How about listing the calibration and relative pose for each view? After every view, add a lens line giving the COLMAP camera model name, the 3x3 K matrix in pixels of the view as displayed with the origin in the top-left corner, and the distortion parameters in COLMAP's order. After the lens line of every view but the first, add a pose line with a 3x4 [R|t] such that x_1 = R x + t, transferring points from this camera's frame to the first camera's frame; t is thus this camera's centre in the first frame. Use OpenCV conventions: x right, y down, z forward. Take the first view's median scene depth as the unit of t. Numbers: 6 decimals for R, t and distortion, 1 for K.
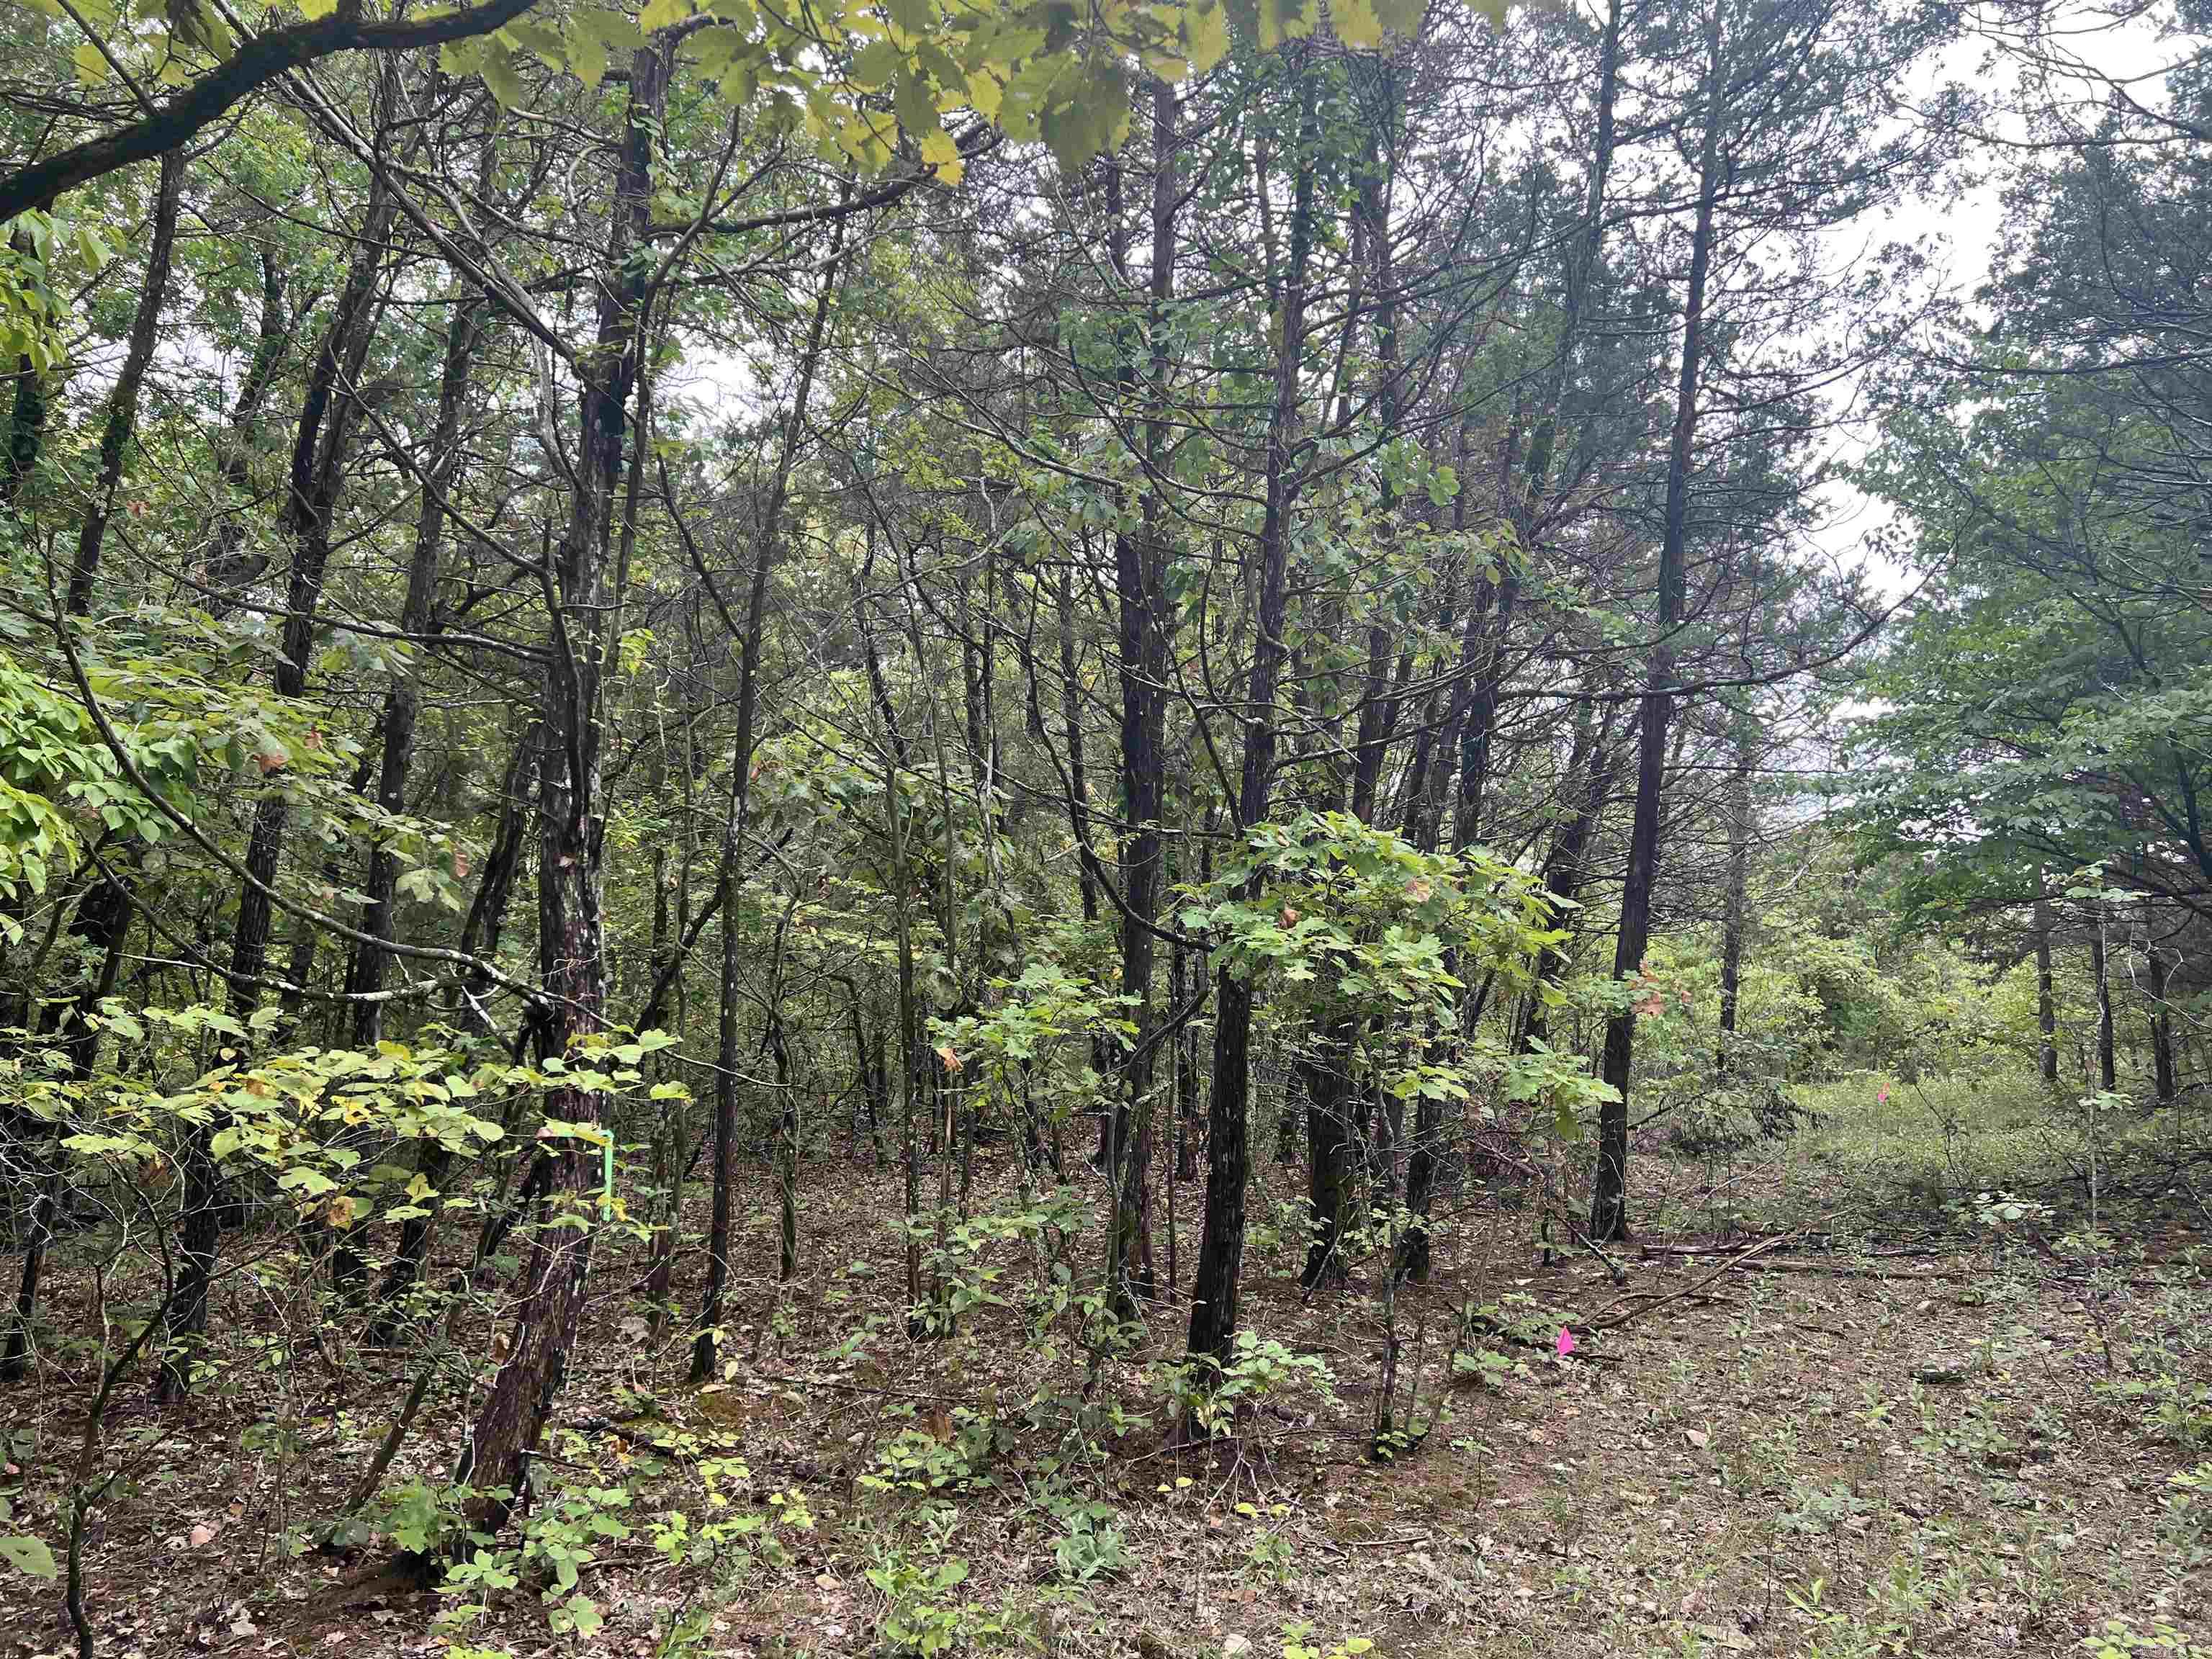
lens RADIAL K [[1662.5, 0, 1105.7], [0, 1662.5, 833.1], [0, 0, 1]] dist [-0.005276, -0.002637]
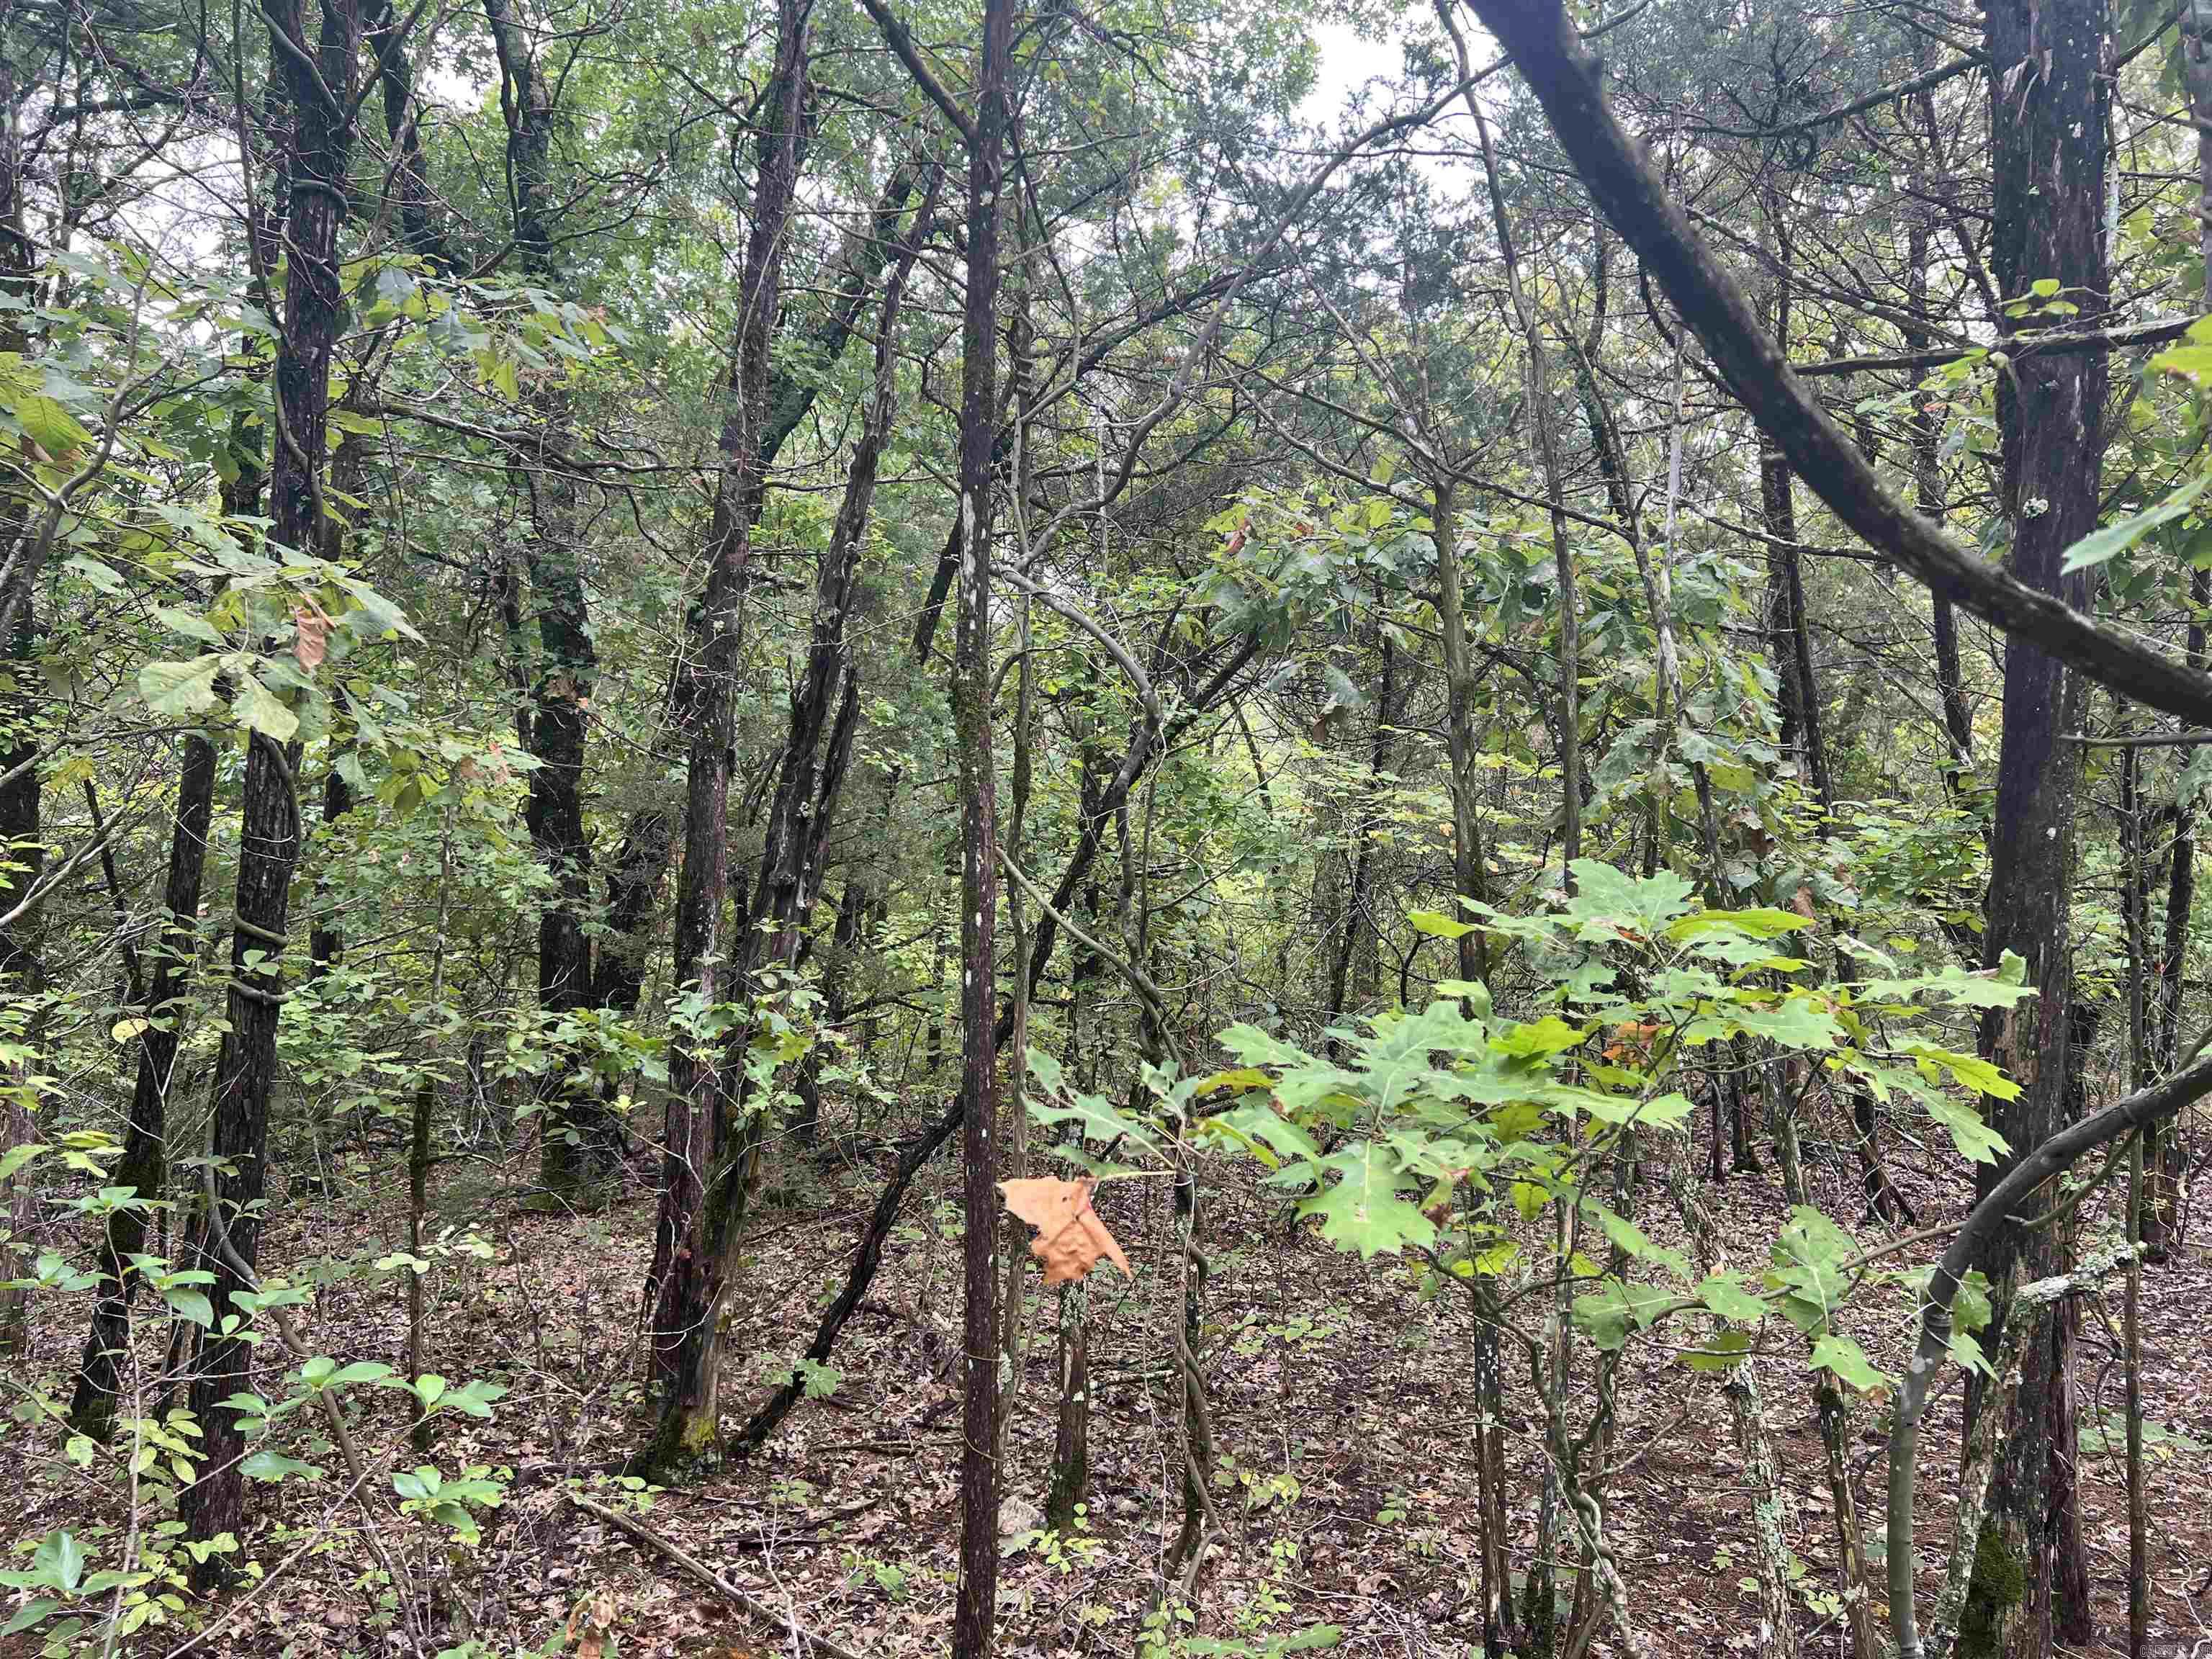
lens RADIAL K [[1662.5, 0, 1104.3], [0, 1662.5, 830.7], [0, 0, 1]] dist [-0.005276, -0.002637]
pose [[0.870811, -0.016084, -0.491354, 0.021711], [0.028608, 0.999429, 0.017986, 0.054749], [0.490784, -0.029719, 0.870774, 0.582412]]
